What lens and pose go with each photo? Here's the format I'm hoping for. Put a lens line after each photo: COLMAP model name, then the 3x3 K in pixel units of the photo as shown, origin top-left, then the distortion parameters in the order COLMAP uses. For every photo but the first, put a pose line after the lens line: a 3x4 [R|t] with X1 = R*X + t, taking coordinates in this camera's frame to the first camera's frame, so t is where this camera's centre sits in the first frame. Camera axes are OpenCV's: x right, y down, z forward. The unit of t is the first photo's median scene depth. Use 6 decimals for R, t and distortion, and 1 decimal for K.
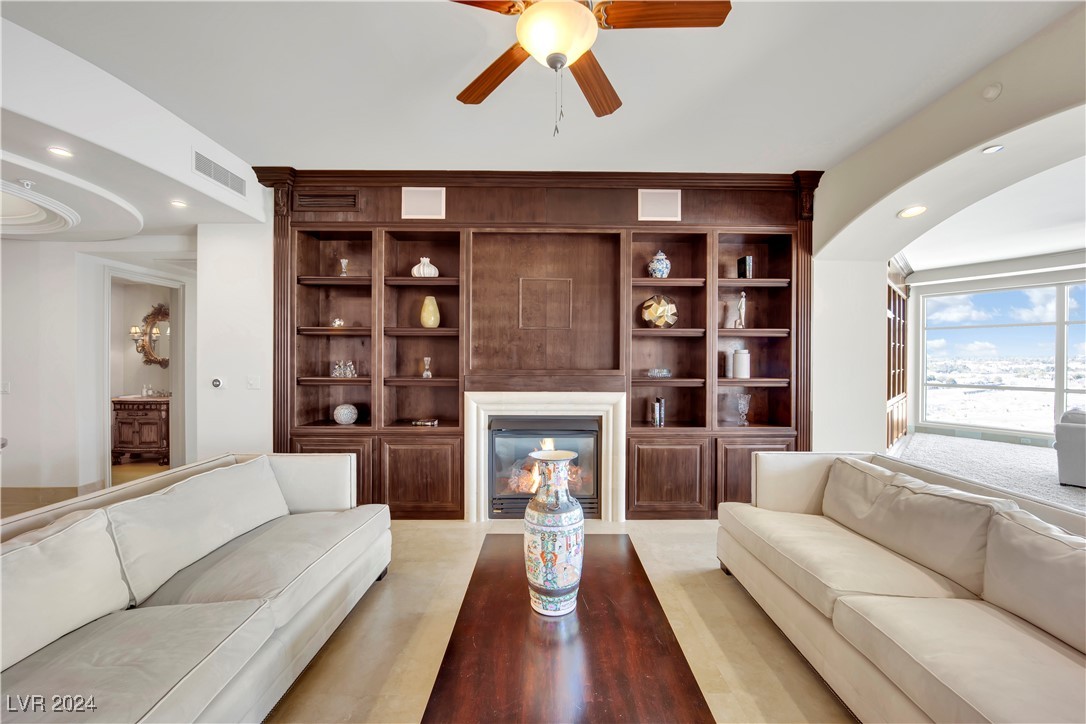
lens RADIAL K [[445.1, 0, 557.7], [0, 445.1, 365.2], [0, 0, 1]] dist [-0.020758, -0.000061]
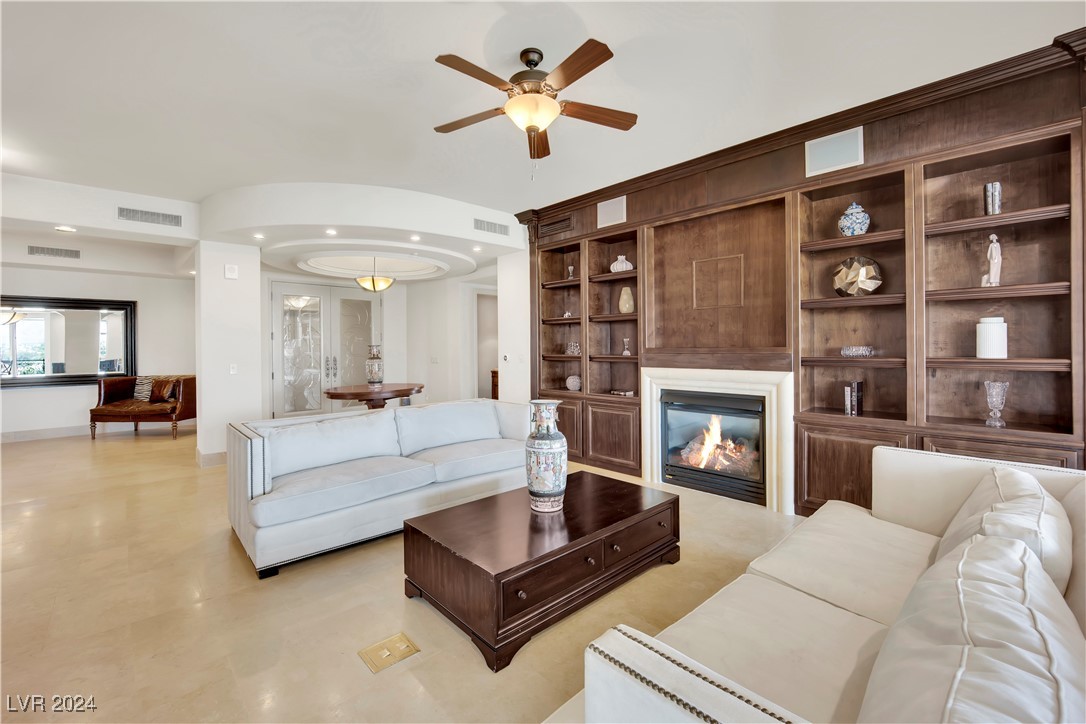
lens RADIAL K [[459.3, 0, 536.7], [0, 459.3, 355.1], [0, 0, 1]] dist [-0.021751, -0.000166]
pose [[0.669943, 0.004281, -0.742400, 0.488204], [0.001535, 0.999973, 0.007152, 0.018979], [0.742411, -0.005931, 0.669919, -0.004154]]
